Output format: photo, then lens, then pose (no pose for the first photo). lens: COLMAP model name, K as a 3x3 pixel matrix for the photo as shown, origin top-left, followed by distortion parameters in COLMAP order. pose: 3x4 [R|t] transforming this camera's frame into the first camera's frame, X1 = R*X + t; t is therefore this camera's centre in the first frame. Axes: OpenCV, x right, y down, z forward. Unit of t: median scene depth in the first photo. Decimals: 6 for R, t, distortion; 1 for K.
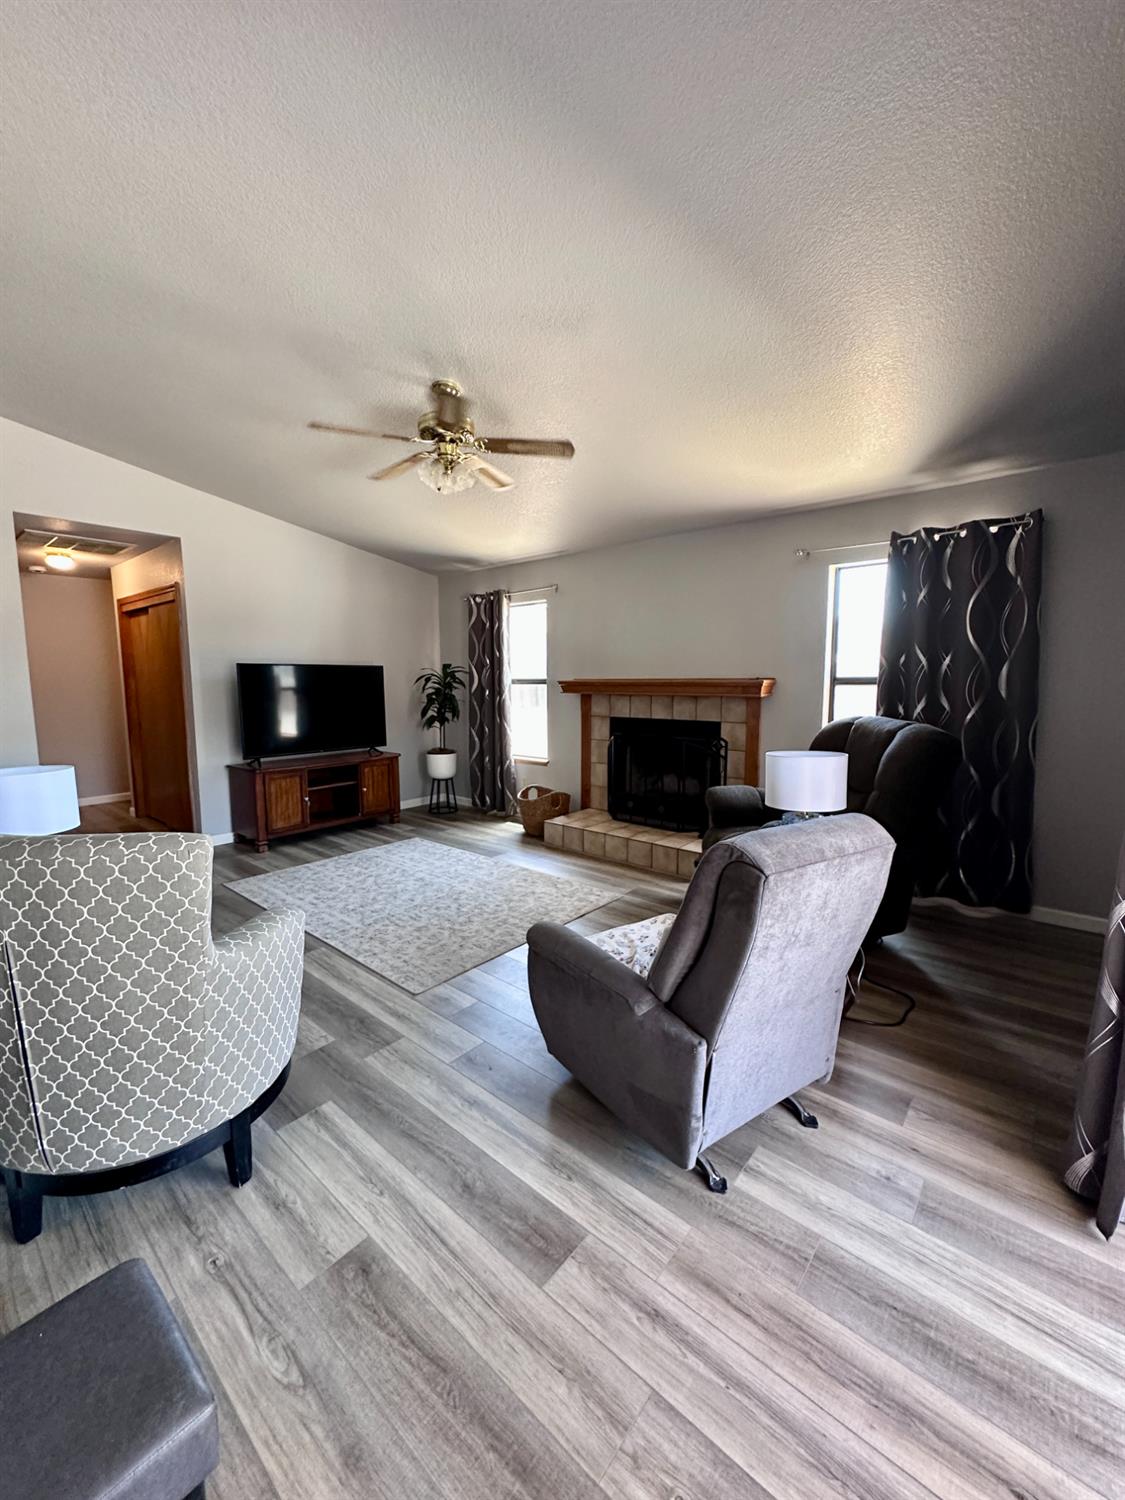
lens RADIAL K [[604.5, 0, 555.9], [0, 604.5, 747.8], [0, 0, 1]] dist [0.002267, 0.000331]
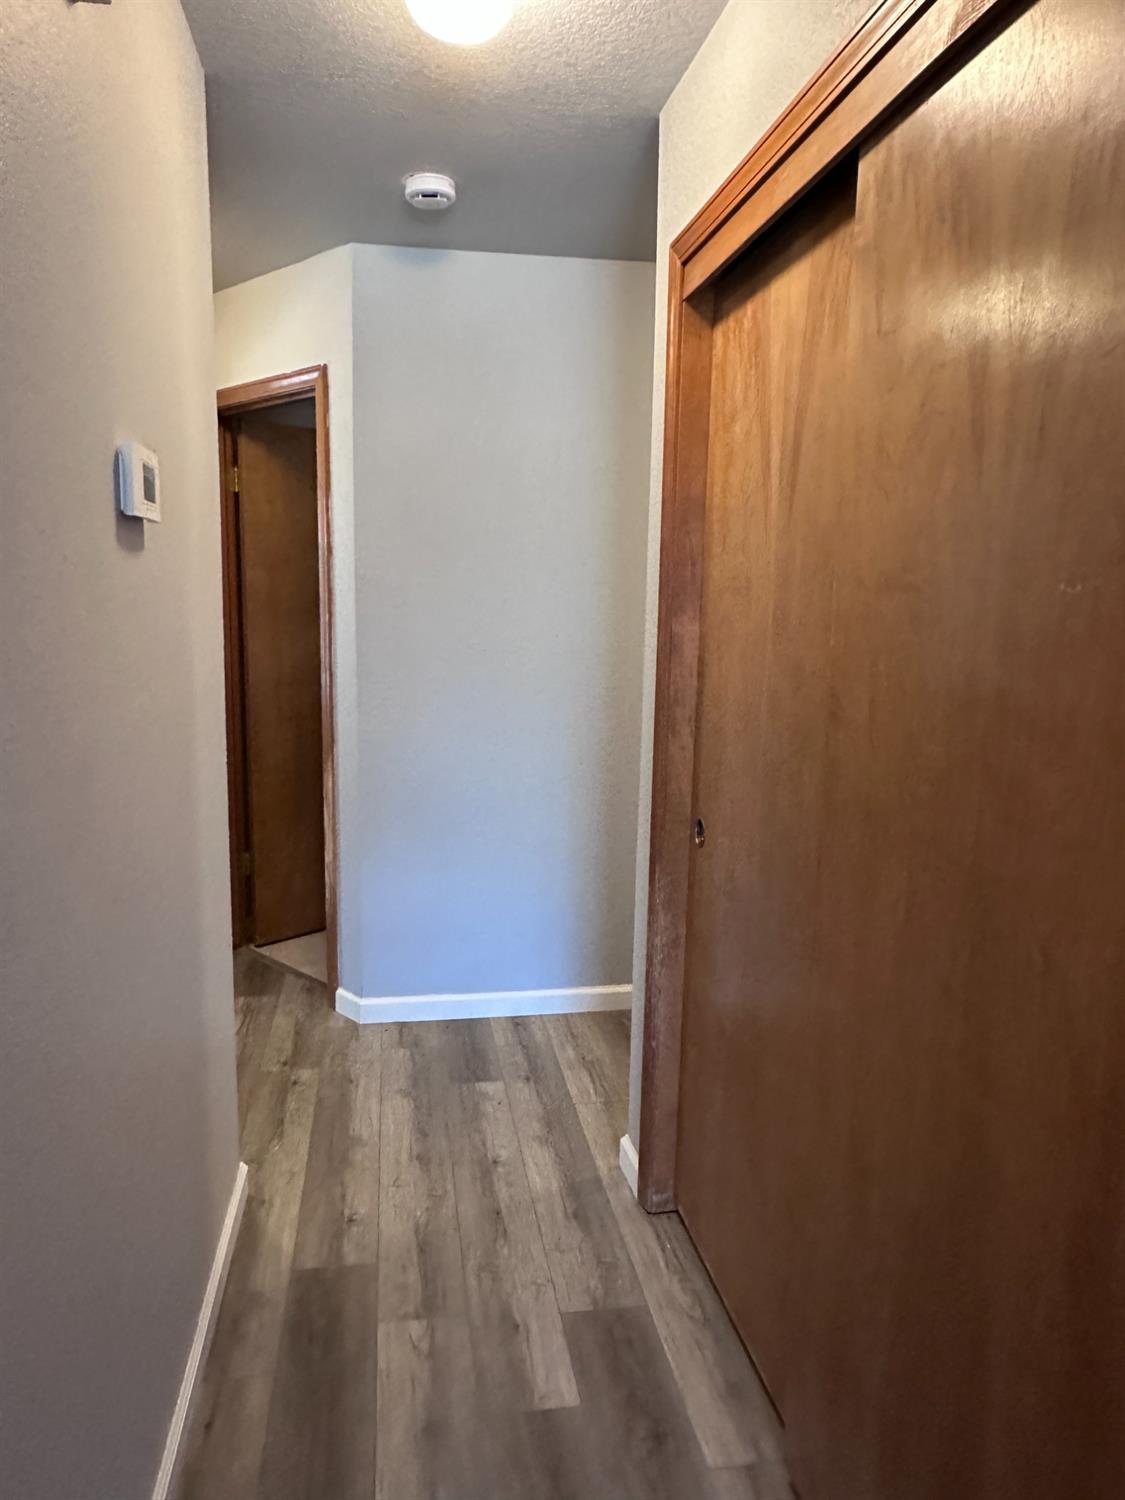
lens RADIAL K [[1016.6, 0, 561.5], [0, 1016.6, 746.7], [0, 0, 1]] dist [0.005806, 0.000101]
pose [[0.776453, 0.108905, -0.620693, -0.522047], [-0.096103, 0.993896, 0.054168, -0.086955], [0.622804, 0.017591, 0.782180, 0.709960]]
